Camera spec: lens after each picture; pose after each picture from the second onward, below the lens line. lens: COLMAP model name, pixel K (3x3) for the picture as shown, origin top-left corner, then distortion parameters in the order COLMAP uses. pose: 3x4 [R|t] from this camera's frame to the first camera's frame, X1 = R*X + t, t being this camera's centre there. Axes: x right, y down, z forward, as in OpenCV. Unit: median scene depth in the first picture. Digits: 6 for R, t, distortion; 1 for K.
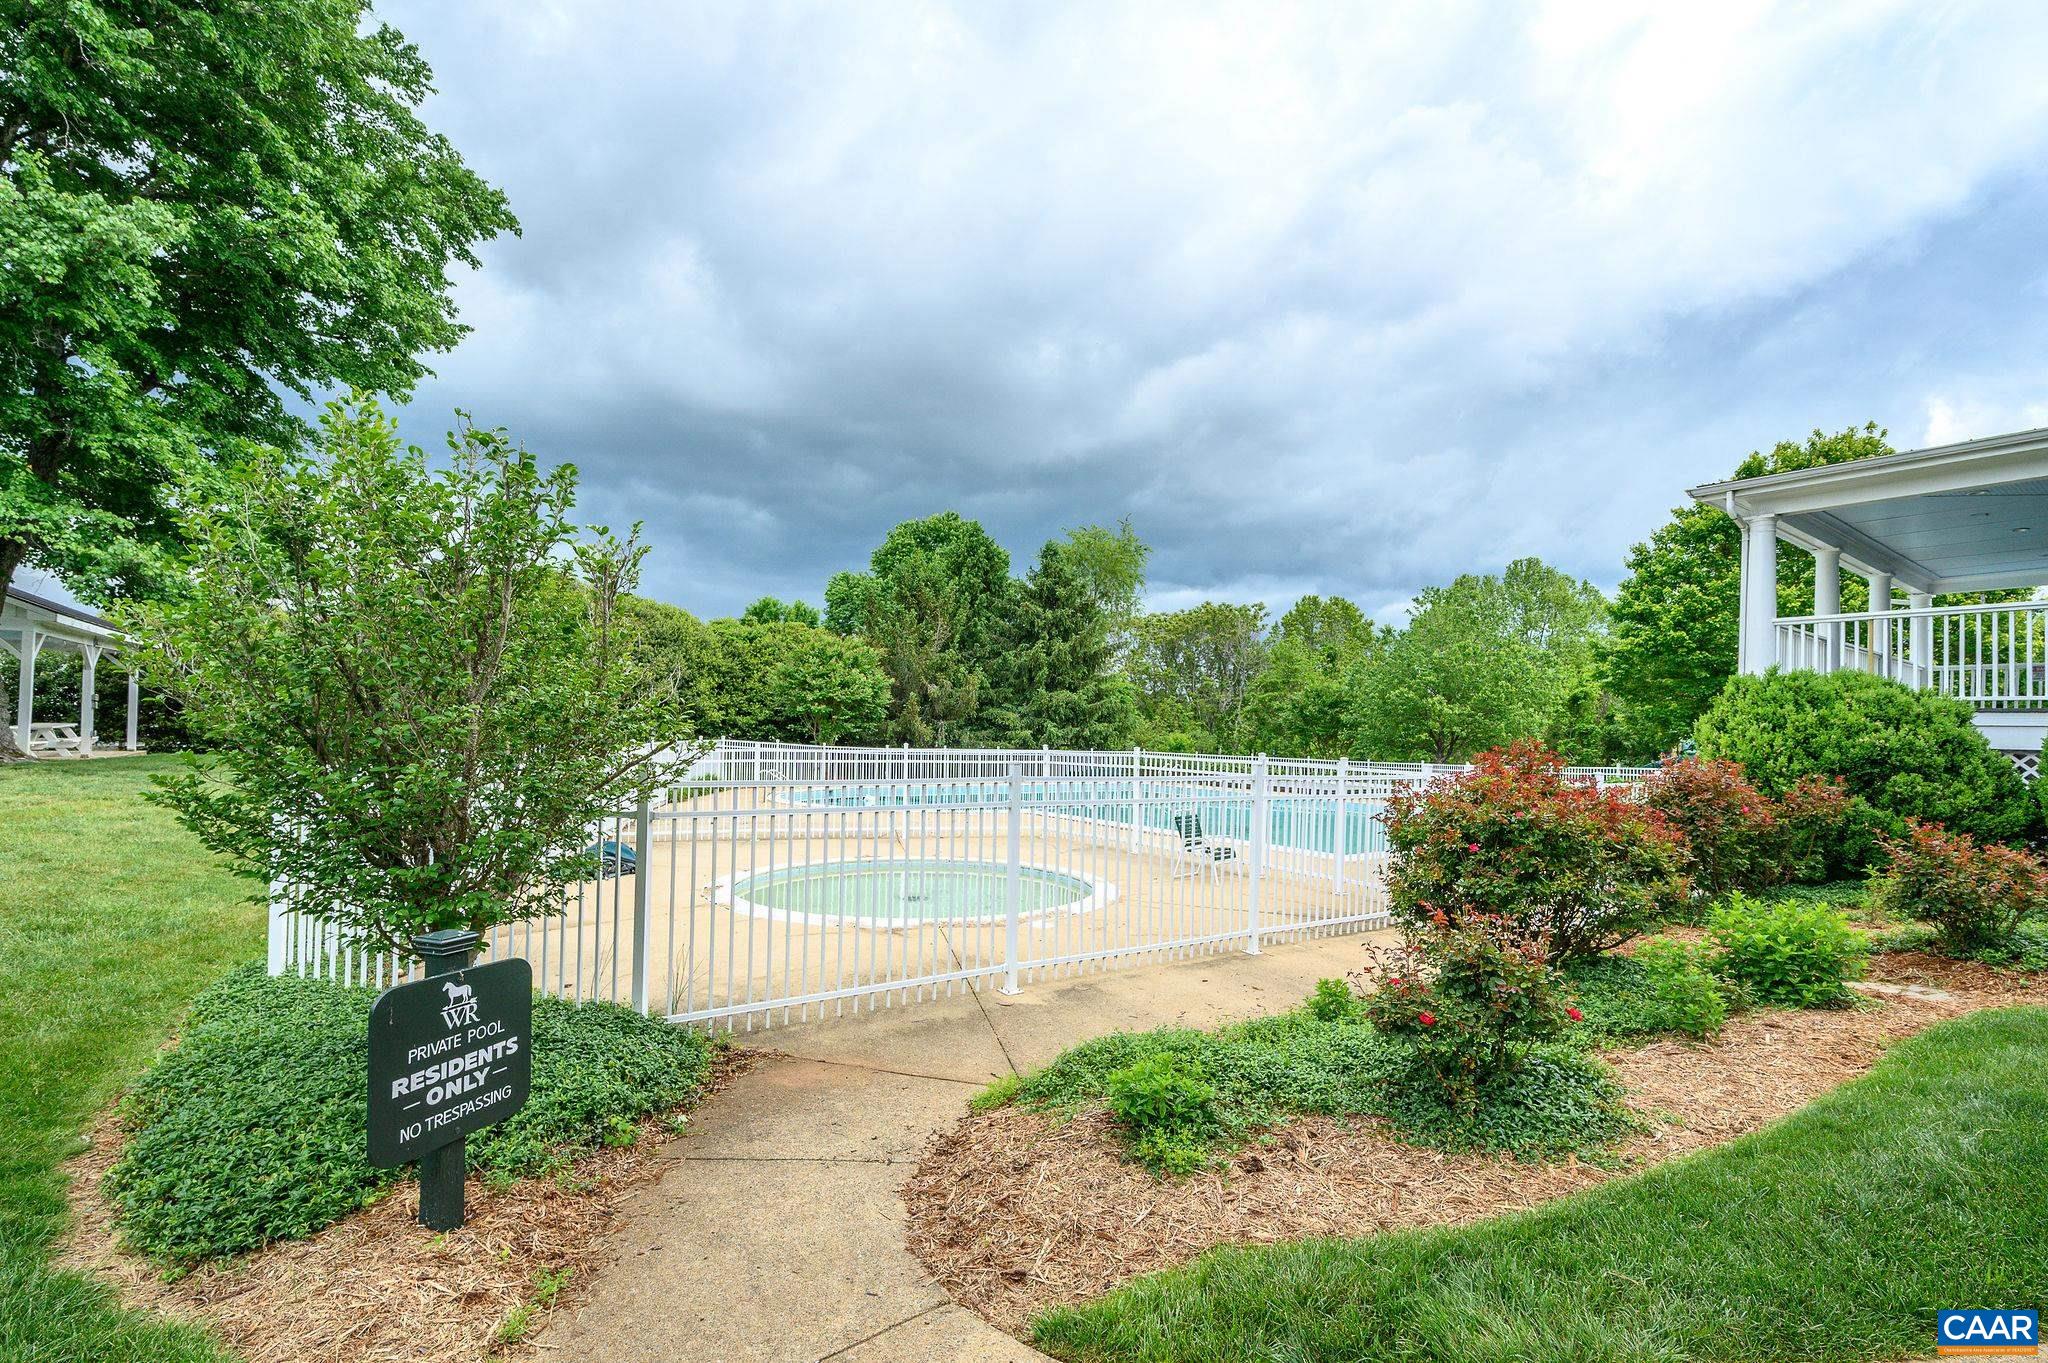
lens RADIAL K [[910.6, 0, 1024.0], [0, 910.6, 681.5], [0, 0, 1]] dist [0.000891, 0.000180]
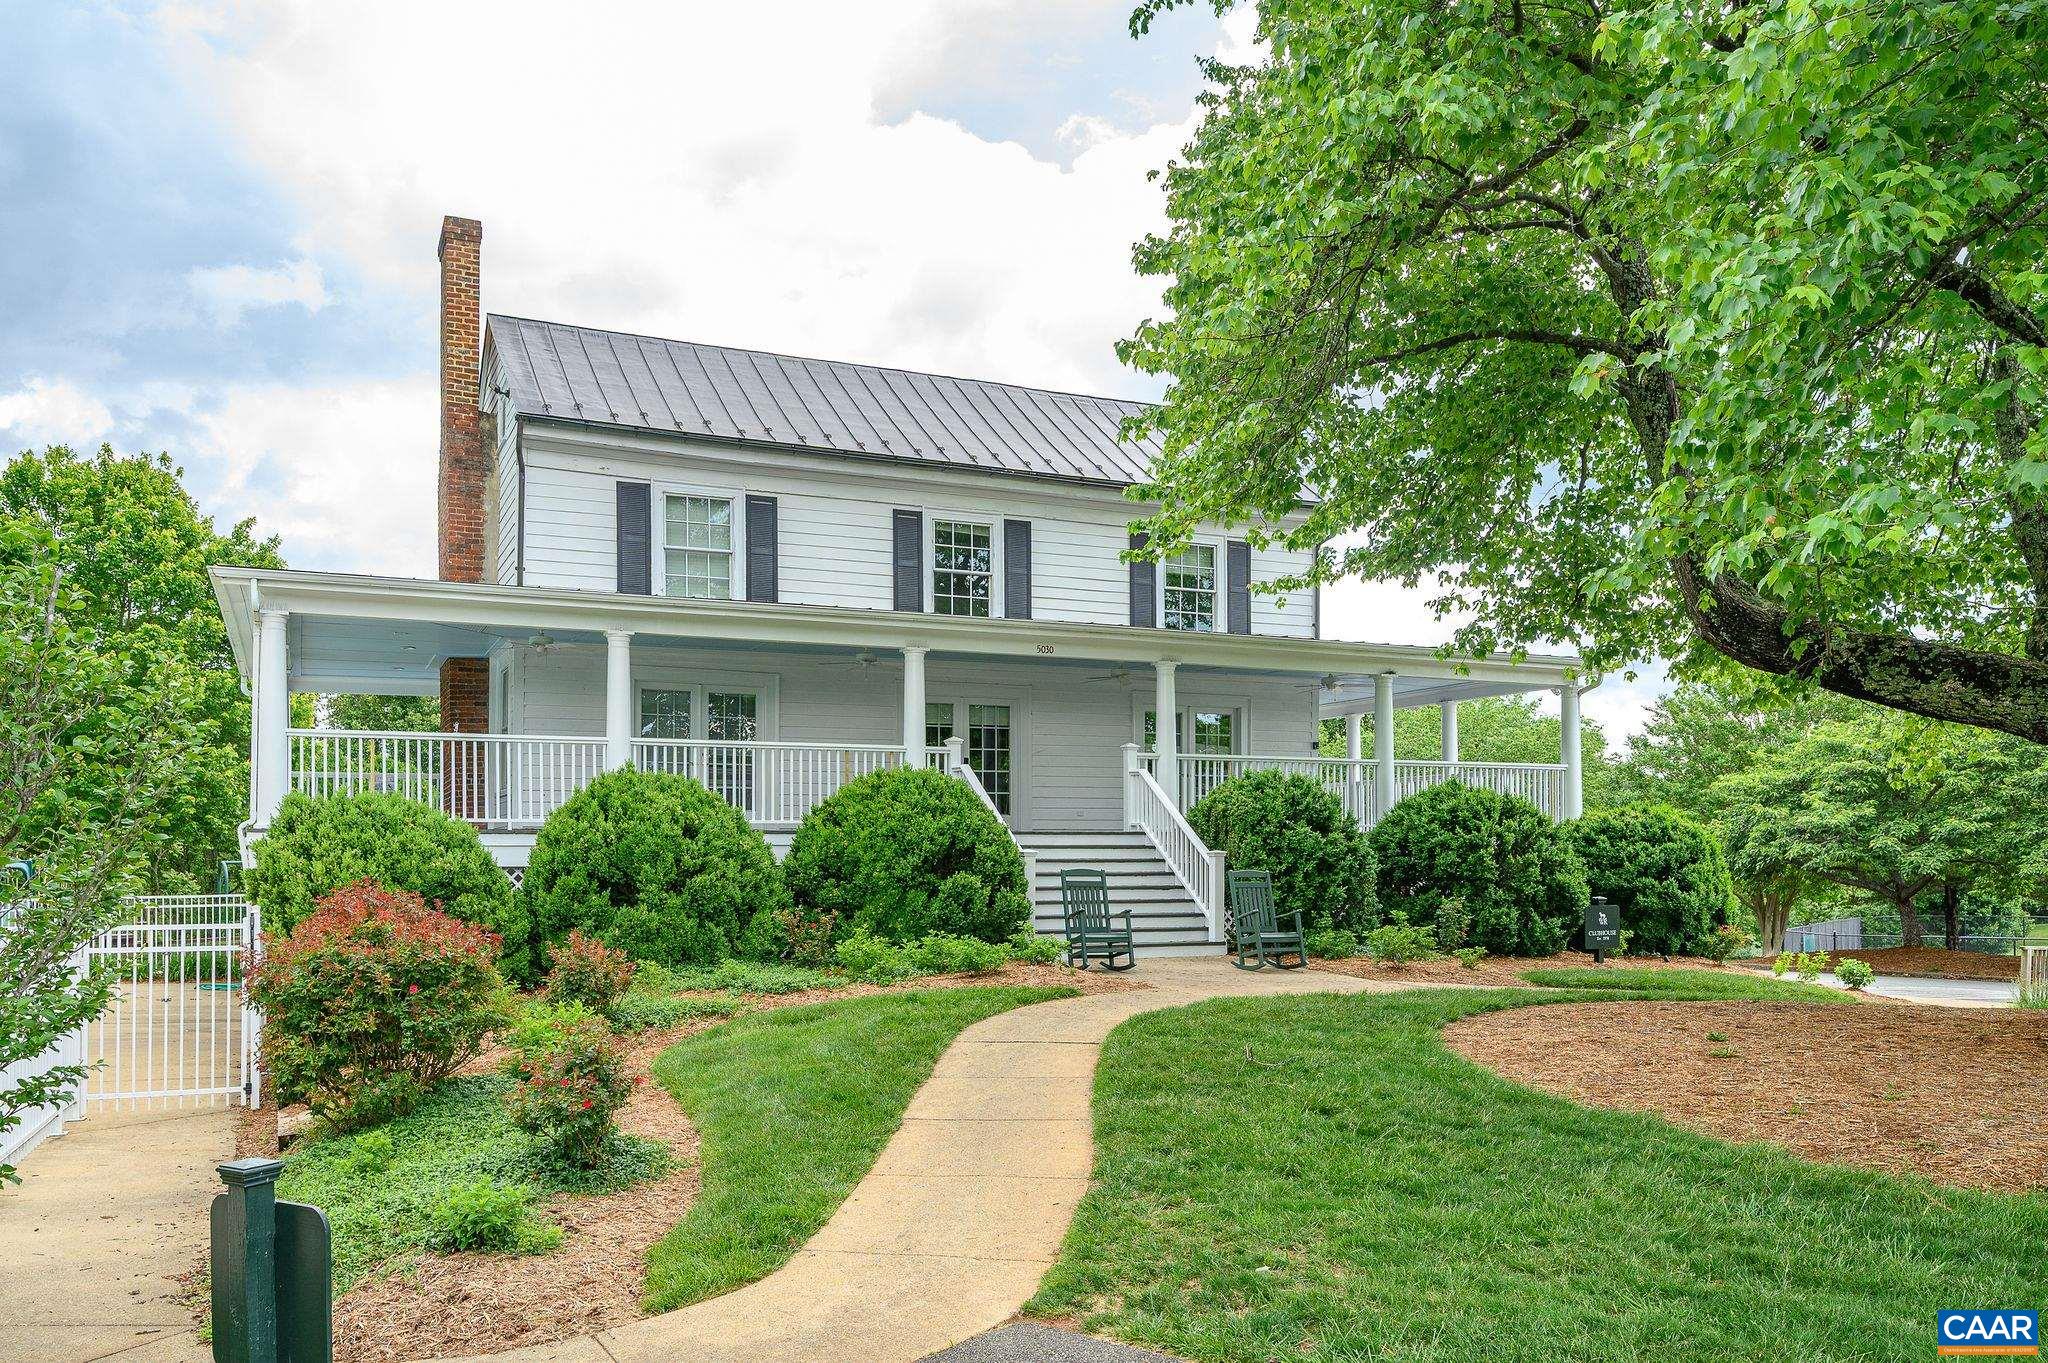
lens RADIAL K [[1523.2, 0, 1024.0], [0, 1523.2, 681.5], [0, 0, 1]] dist [0.001068, -0.000649]
pose [[0.177377, 0.080087, 0.980879, -0.721026], [-0.044121, 0.996328, -0.073370, -0.048316], [-0.983153, -0.030263, 0.180260, -0.003138]]
